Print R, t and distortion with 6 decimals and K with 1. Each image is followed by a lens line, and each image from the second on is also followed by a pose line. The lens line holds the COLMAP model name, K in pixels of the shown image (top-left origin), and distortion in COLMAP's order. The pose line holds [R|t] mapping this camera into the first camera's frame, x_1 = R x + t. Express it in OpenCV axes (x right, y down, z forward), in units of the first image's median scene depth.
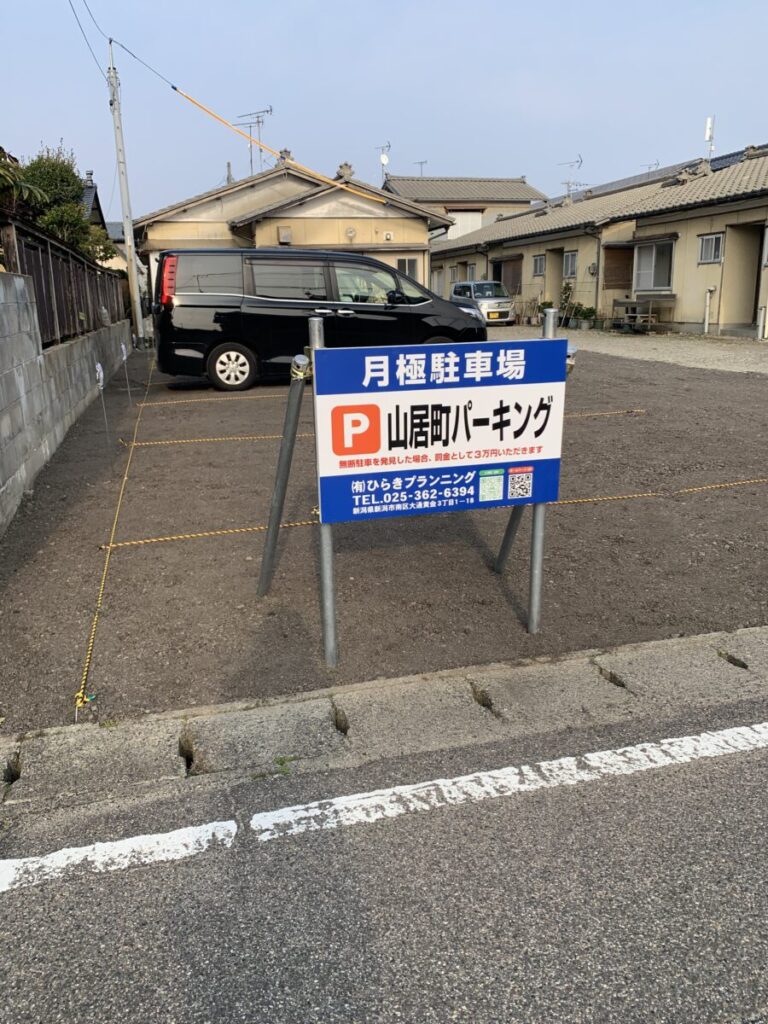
lens RADIAL K [[779.5, 0, 381.3], [0, 779.5, 510.8], [0, 0, 1]] dist [0.015079, -0.014172]
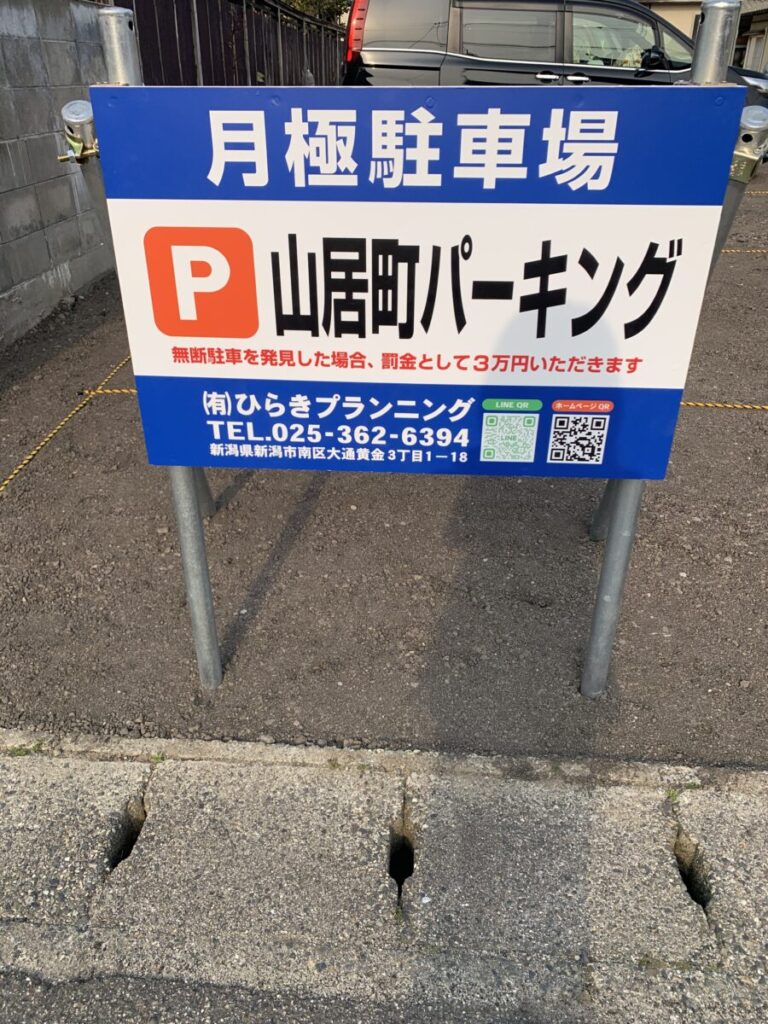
lens RADIAL K [[779.5, 0, 388.5], [0, 779.5, 516.4], [0, 0, 1]] dist [0.015079, -0.014172]
pose [[0.946832, 0.179269, -0.267154, 0.212891], [-0.107960, 0.959263, 0.261073, -0.100900], [0.303073, -0.218351, 0.927615, 0.554208]]
